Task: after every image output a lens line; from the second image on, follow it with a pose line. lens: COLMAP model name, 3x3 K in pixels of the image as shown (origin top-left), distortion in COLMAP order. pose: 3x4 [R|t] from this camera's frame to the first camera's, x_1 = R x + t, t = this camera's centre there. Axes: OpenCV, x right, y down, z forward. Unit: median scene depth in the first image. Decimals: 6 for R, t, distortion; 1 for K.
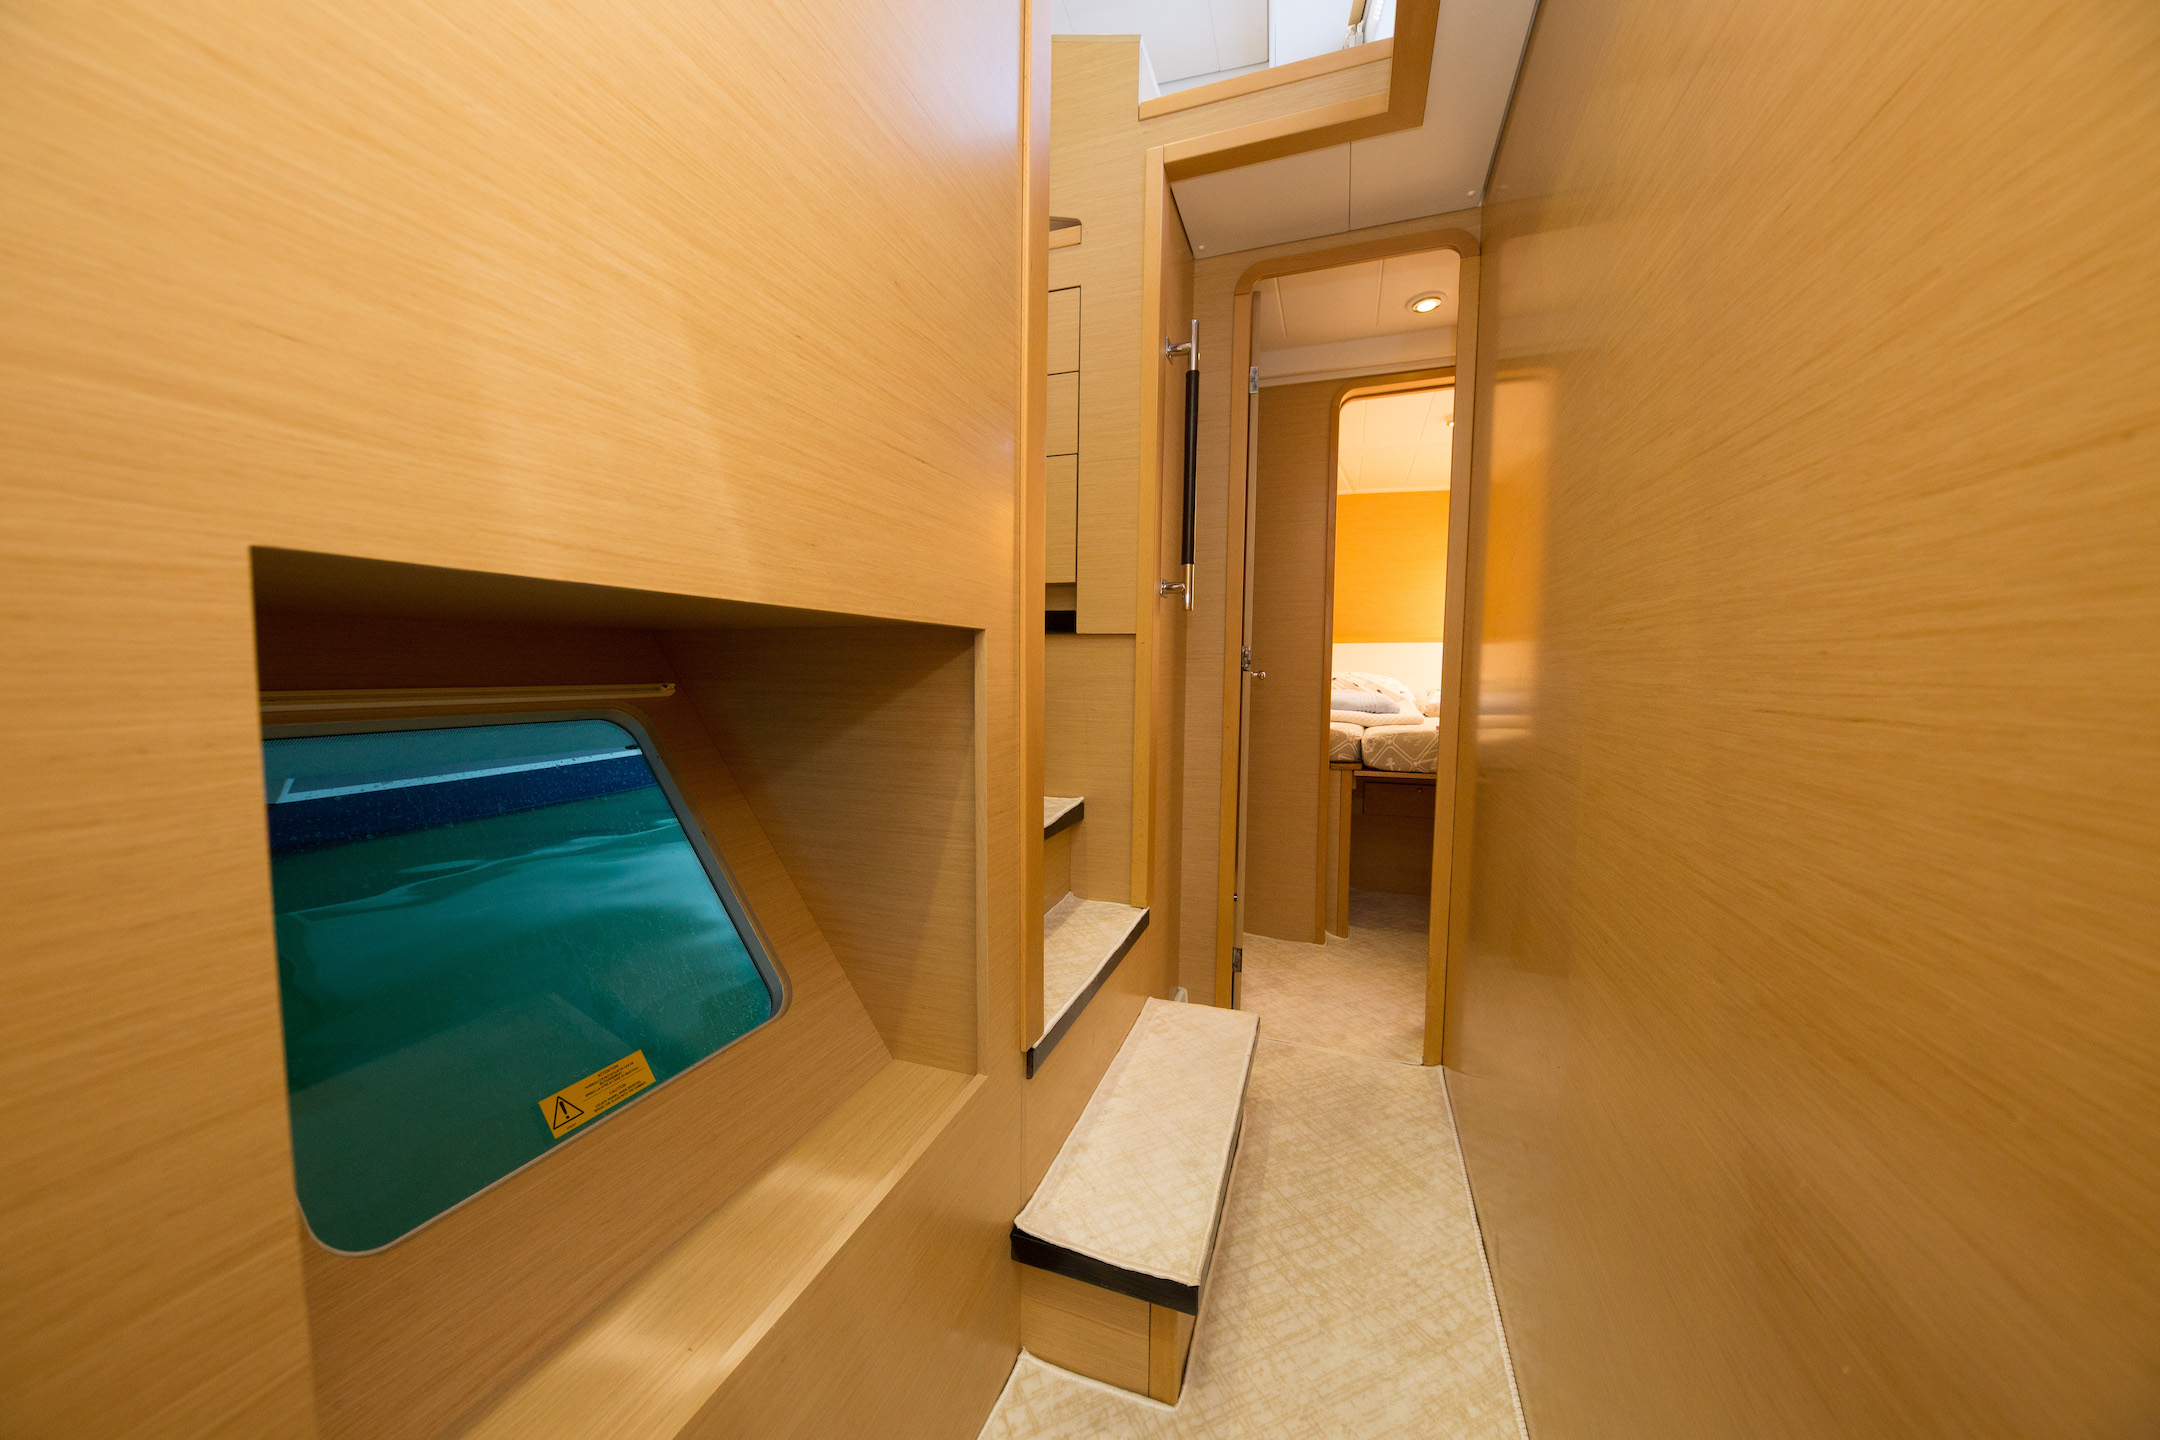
lens RADIAL K [[732.0, 0, 1080.0], [0, 732.0, 720.0], [0, 0, 1]] dist [0.006219, -0.007614]
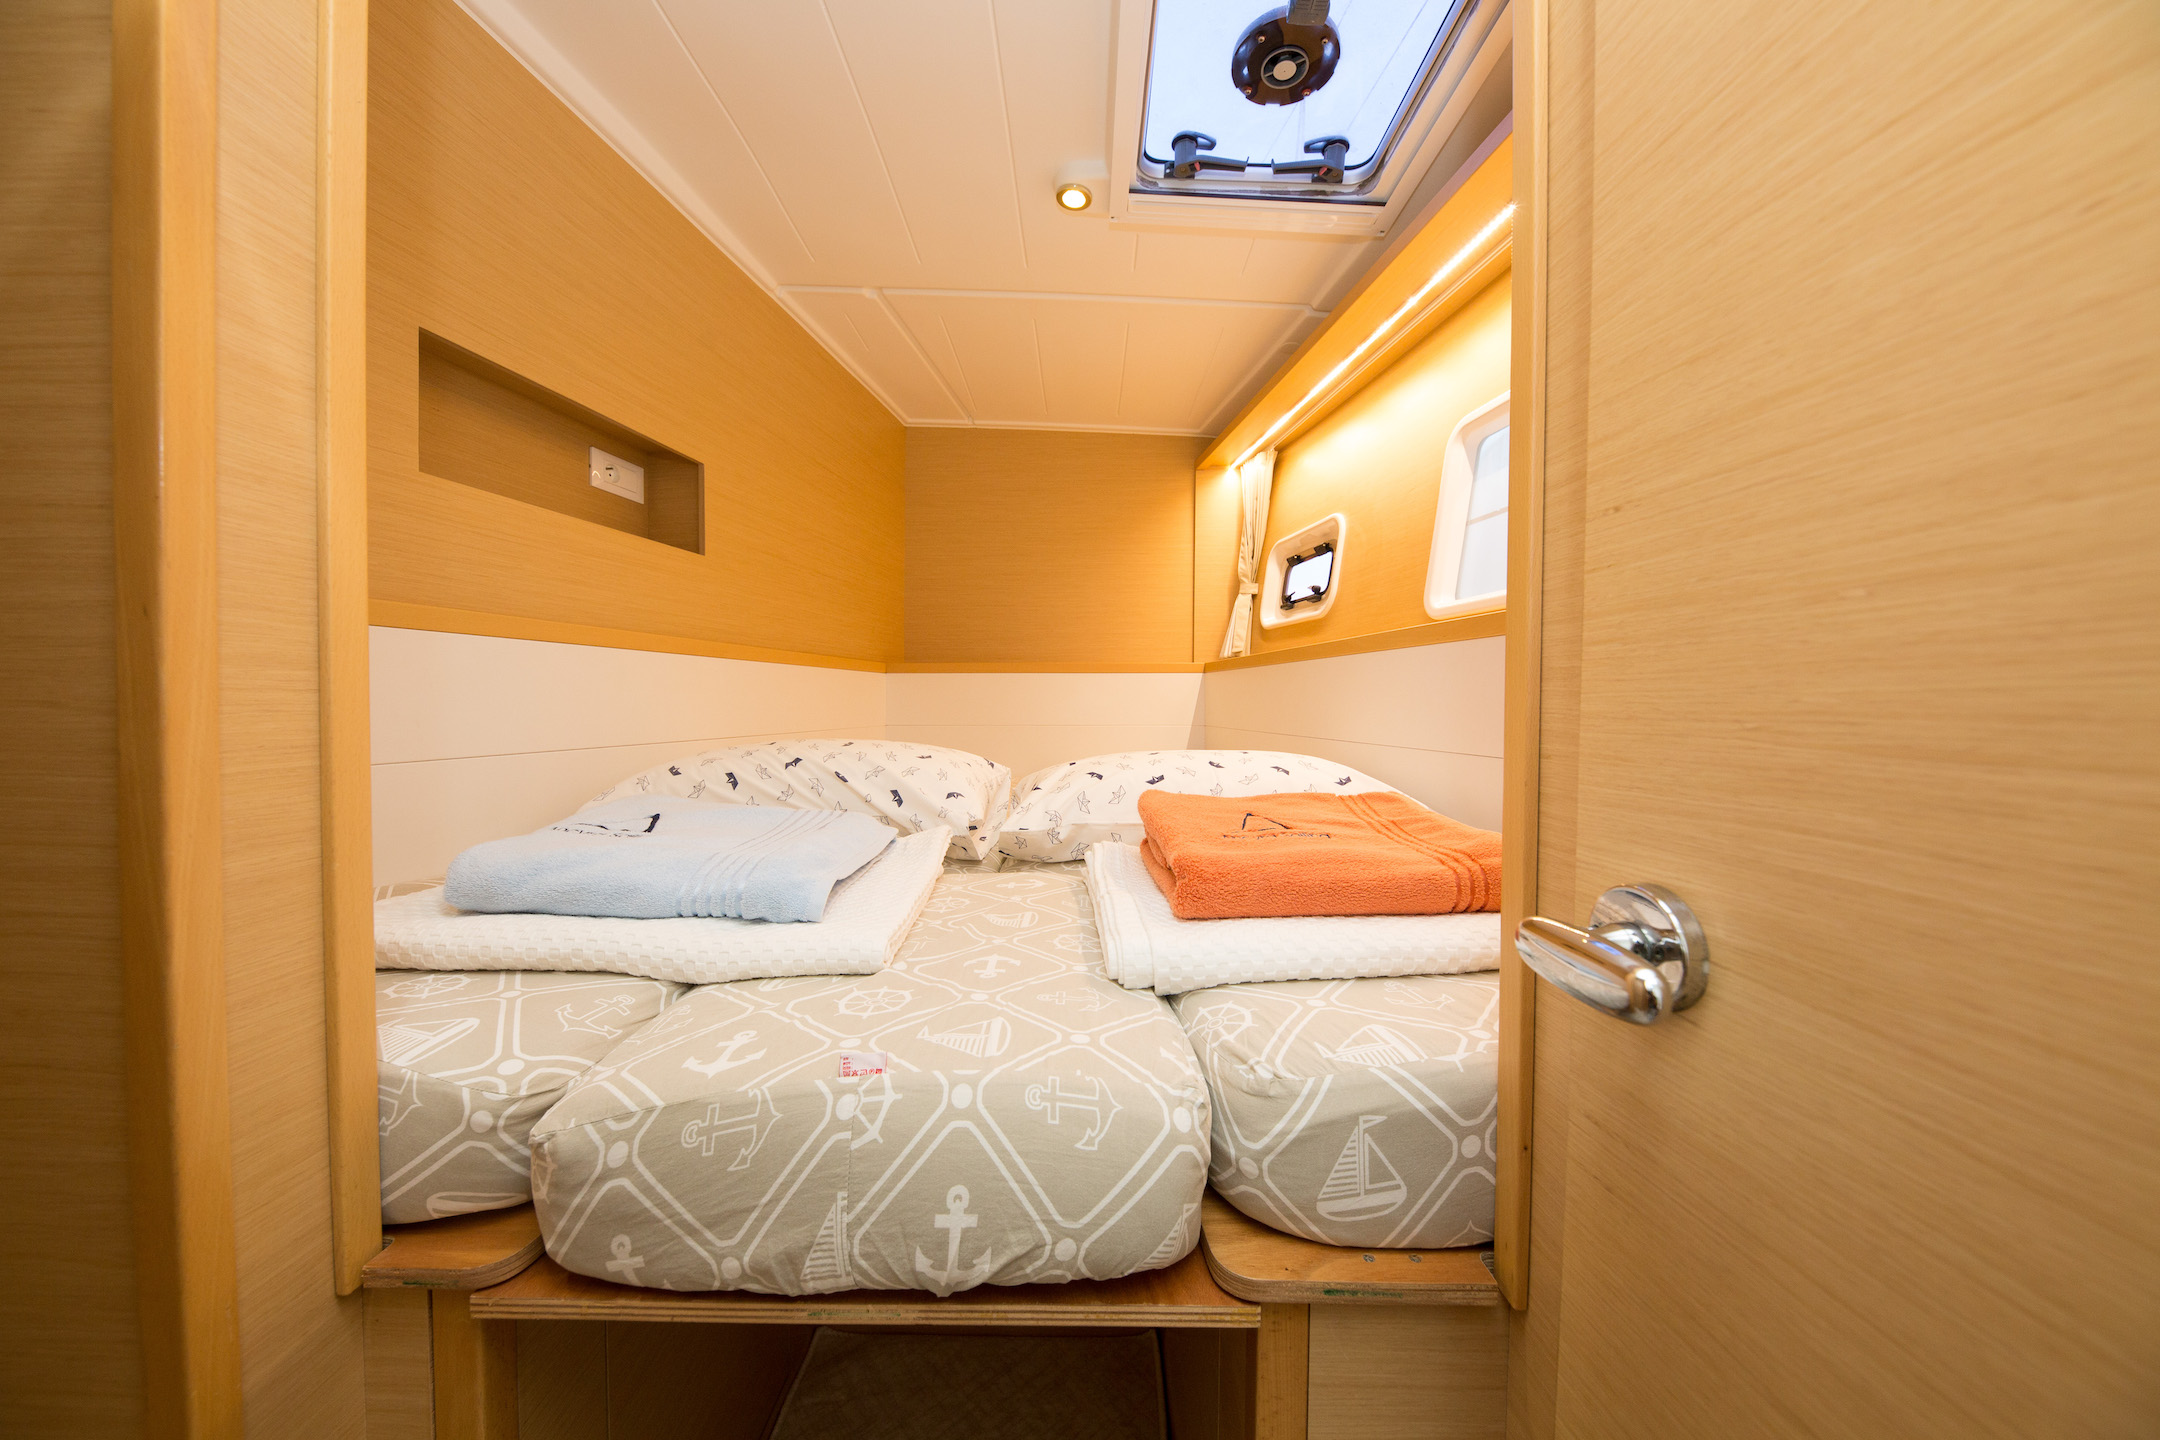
lens RADIAL K [[732.0, 0, 1080.0], [0, 732.0, 720.0], [0, 0, 1]] dist [0.006219, -0.007614]
pose [[0.941752, -0.005125, 0.336270, 0.463561], [0.019754, 0.999001, -0.040095, -0.077278], [-0.335728, 0.044402, 0.940912, 0.742673]]
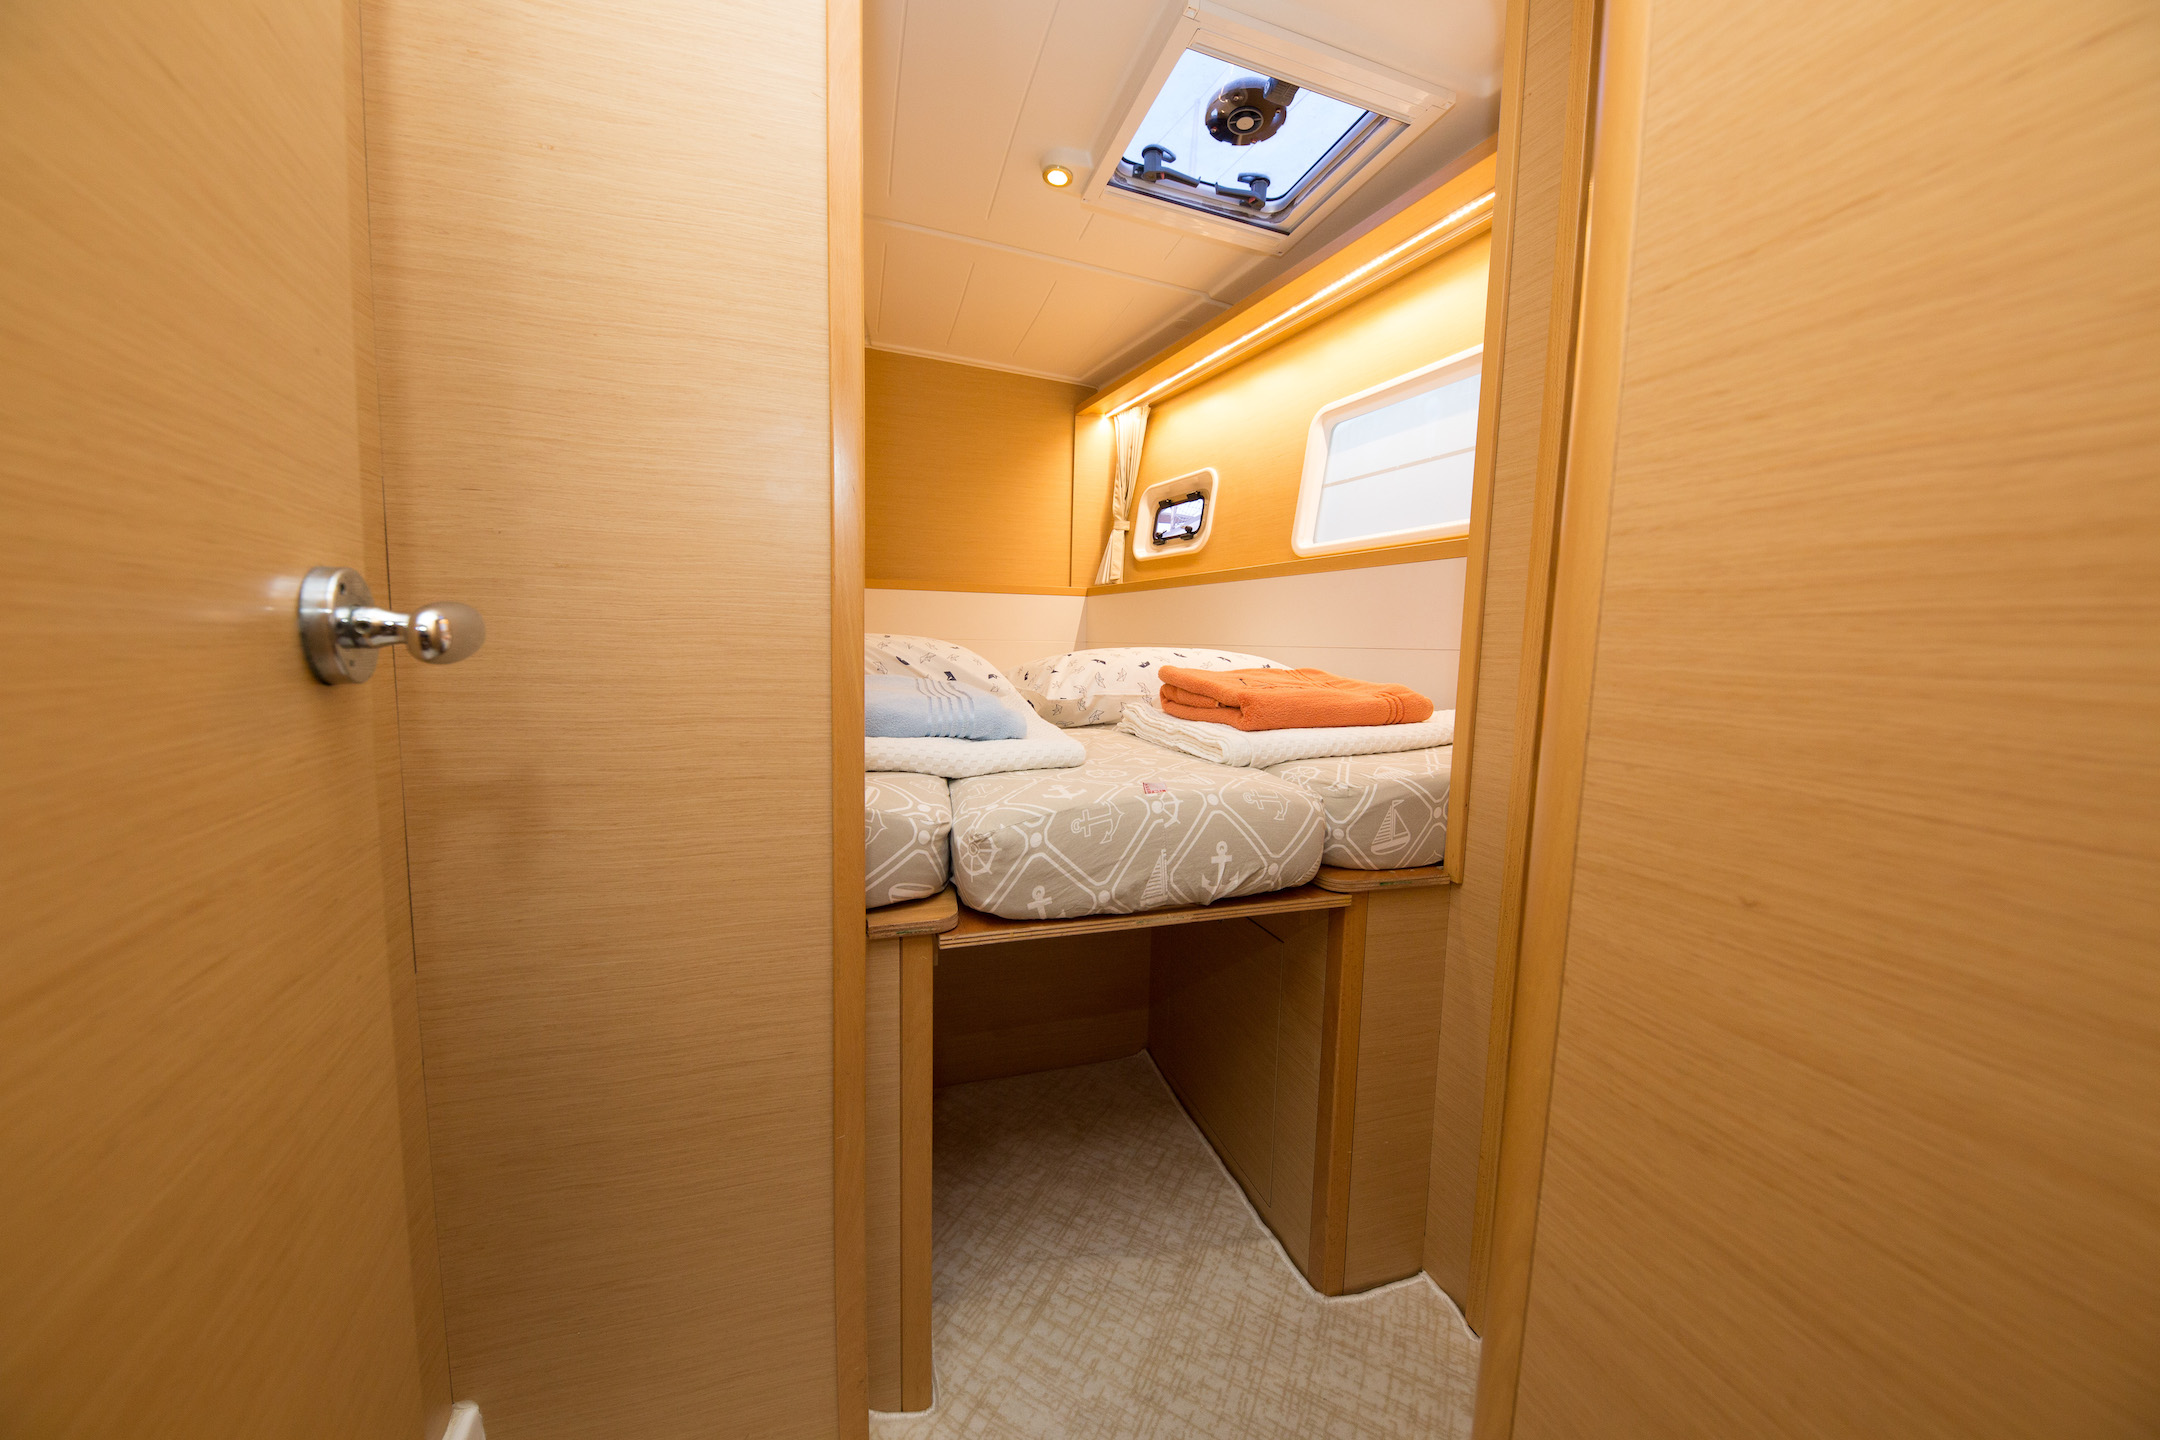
lens RADIAL K [[732.0, 0, 1080.0], [0, 732.0, 720.0], [0, 0, 1]] dist [0.006219, -0.007614]
pose [[0.791749, -0.046802, 0.609051, 0.227750], [0.019412, 0.998485, 0.051492, -0.041441], [-0.610538, -0.028946, 0.791458, 0.702241]]
